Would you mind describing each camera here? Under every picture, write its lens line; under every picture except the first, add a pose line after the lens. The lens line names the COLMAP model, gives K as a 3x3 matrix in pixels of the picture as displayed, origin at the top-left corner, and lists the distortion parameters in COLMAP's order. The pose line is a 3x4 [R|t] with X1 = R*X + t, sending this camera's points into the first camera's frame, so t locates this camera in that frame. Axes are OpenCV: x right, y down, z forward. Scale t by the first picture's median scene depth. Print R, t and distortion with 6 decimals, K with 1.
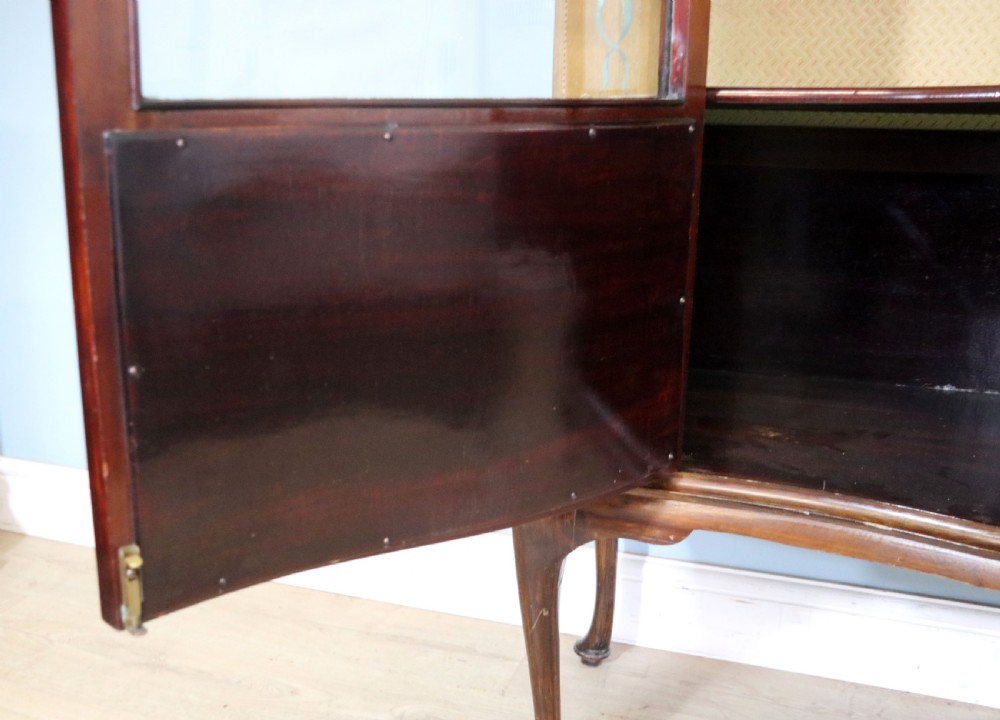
lens RADIAL K [[1067.0, 0, 434.3], [0, 1067.0, 369.1], [0, 0, 1]] dist [-0.063766, 0.000000]
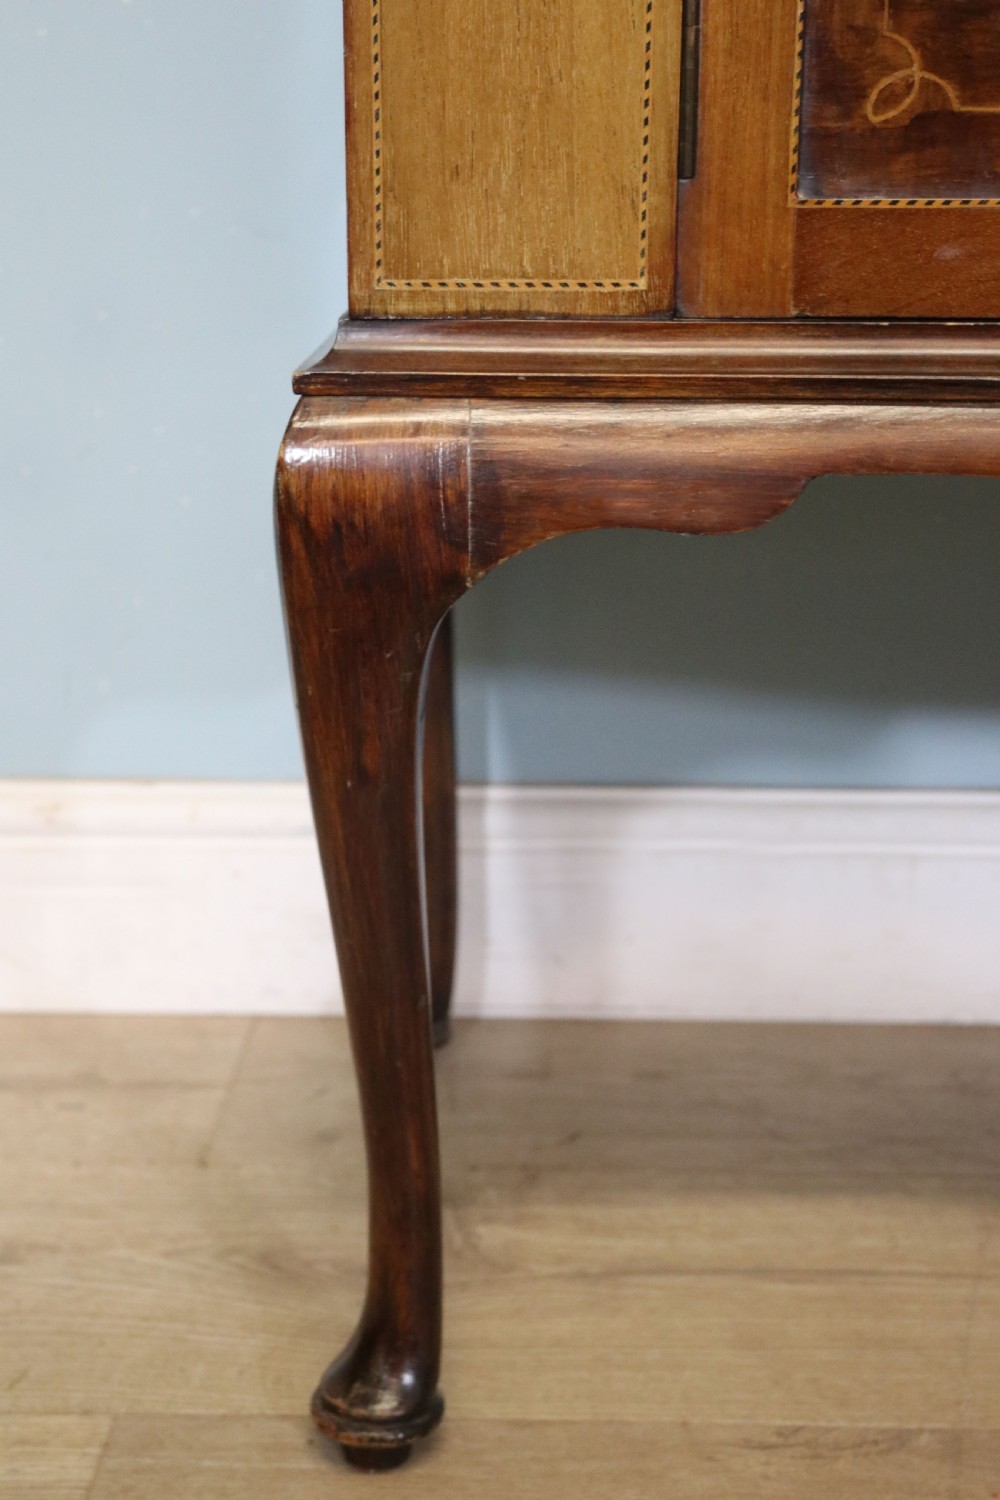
lens RADIAL K [[2125.1, 0, 510.2], [0, 2125.1, 741.0], [0, 0, 1]] dist [0.057388, 0.000000]
pose [[0.945035, -0.085106, 0.315699, -0.058233], [0.082088, 0.996363, 0.022873, 0.152666], [-0.316498, 0.004299, 0.948584, 0.256875]]
